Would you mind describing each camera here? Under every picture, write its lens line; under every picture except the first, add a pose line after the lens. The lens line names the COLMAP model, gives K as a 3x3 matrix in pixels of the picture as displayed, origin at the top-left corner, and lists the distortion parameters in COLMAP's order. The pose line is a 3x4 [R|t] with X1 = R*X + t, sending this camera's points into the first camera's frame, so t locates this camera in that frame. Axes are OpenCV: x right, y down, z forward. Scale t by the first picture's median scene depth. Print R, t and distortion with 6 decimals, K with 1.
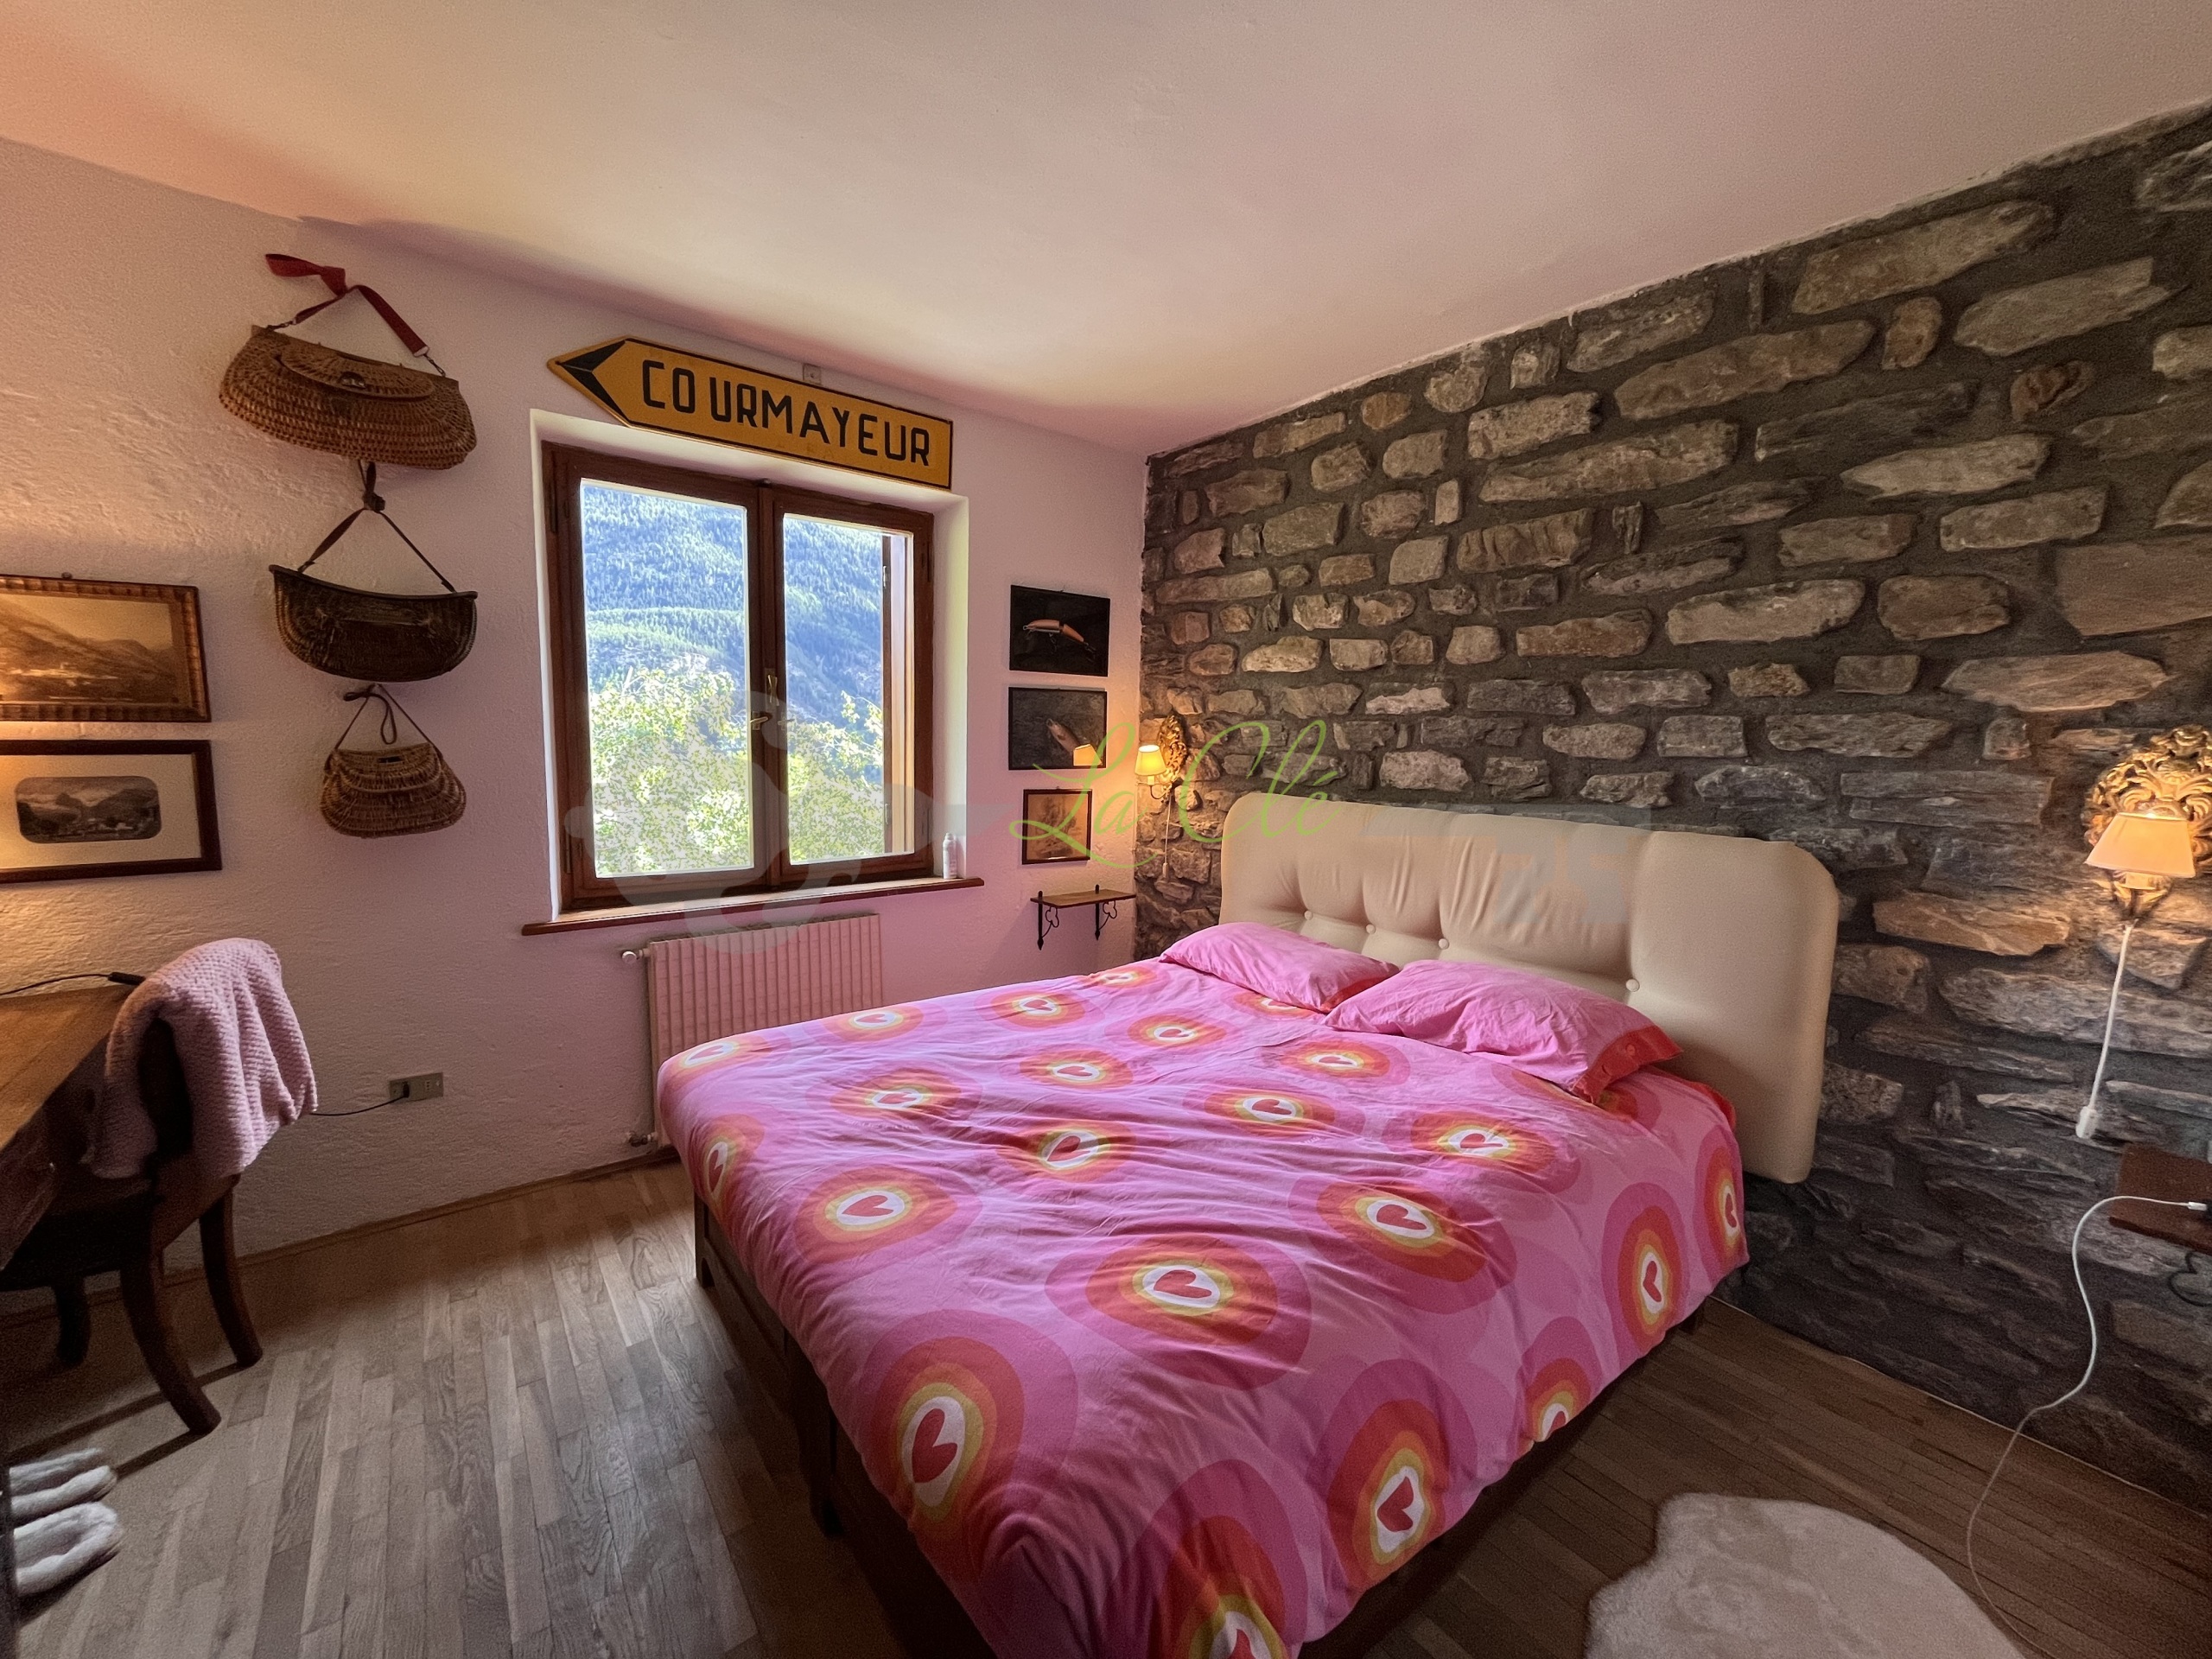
lens RADIAL K [[896.9, 0, 1104.3], [0, 896.9, 831.5], [0, 0, 1]] dist [-0.002772, -0.000261]
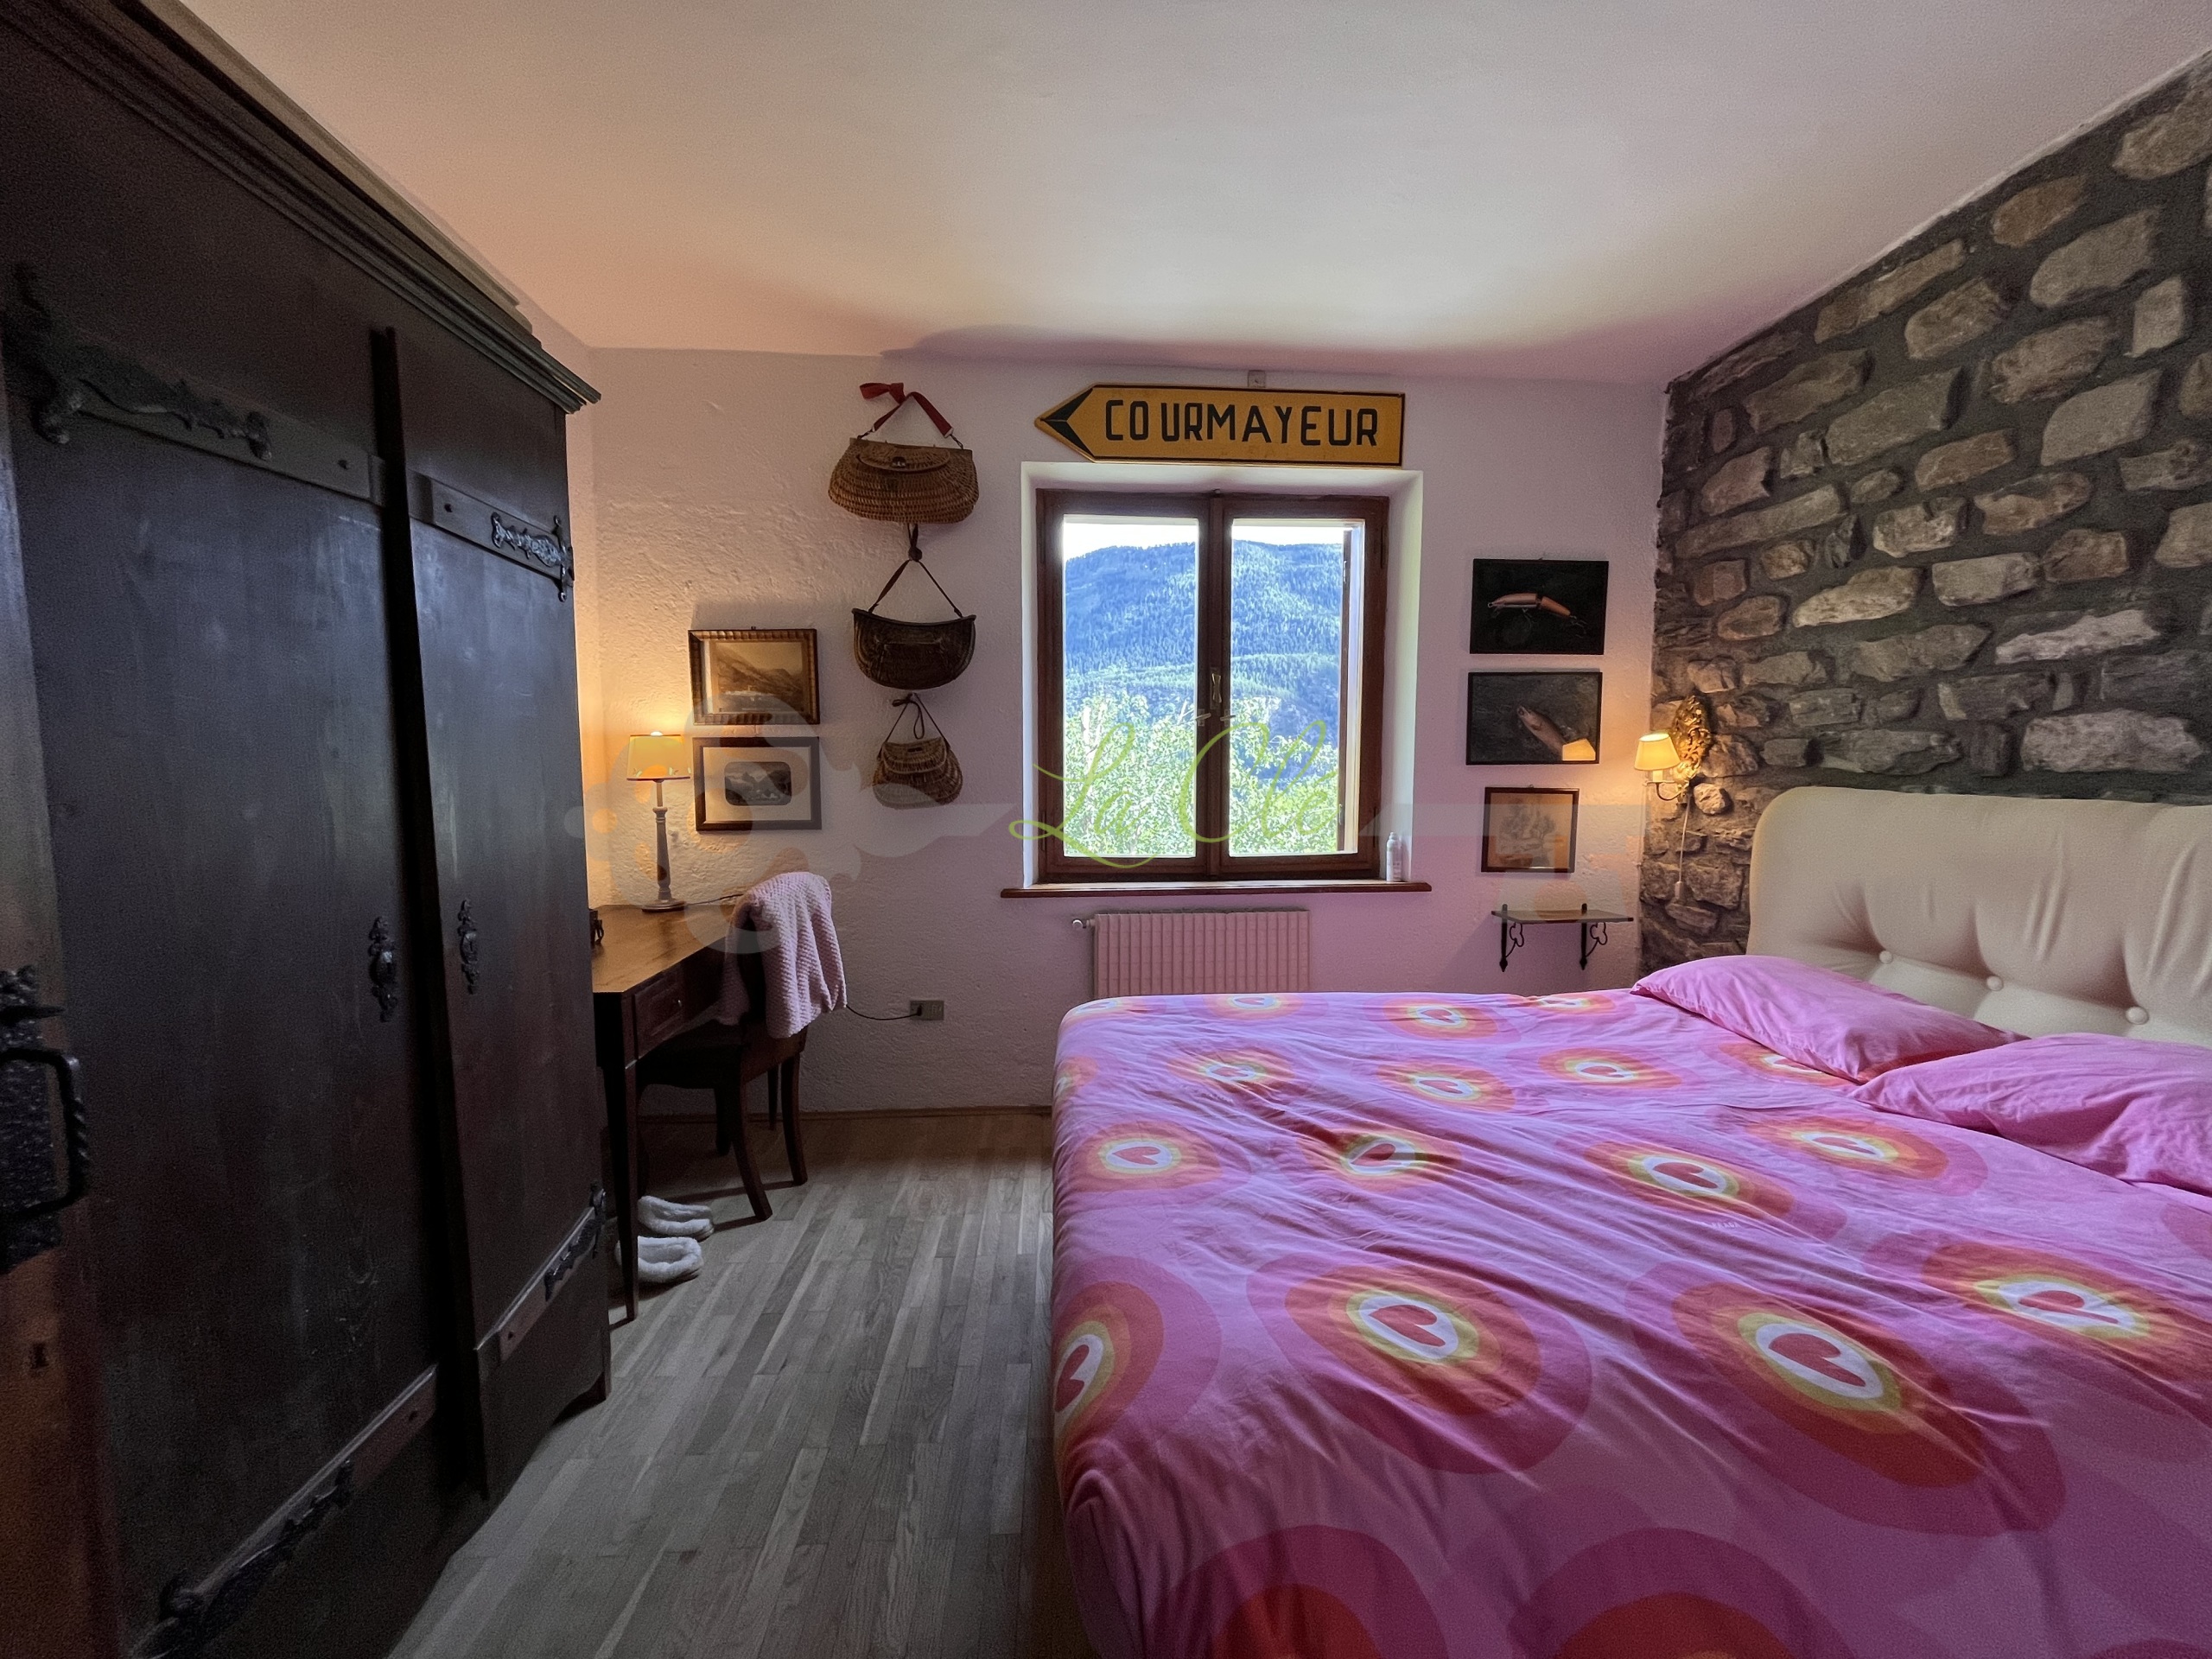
lens RADIAL K [[896.9, 0, 1104.3], [0, 896.9, 831.5], [0, 0, 1]] dist [-0.002772, -0.000261]
pose [[0.821722, 0.025481, -0.569319, 0.149113], [-0.046559, 0.998662, -0.022503, 0.048227], [0.567983, 0.044999, 0.821809, 0.082292]]
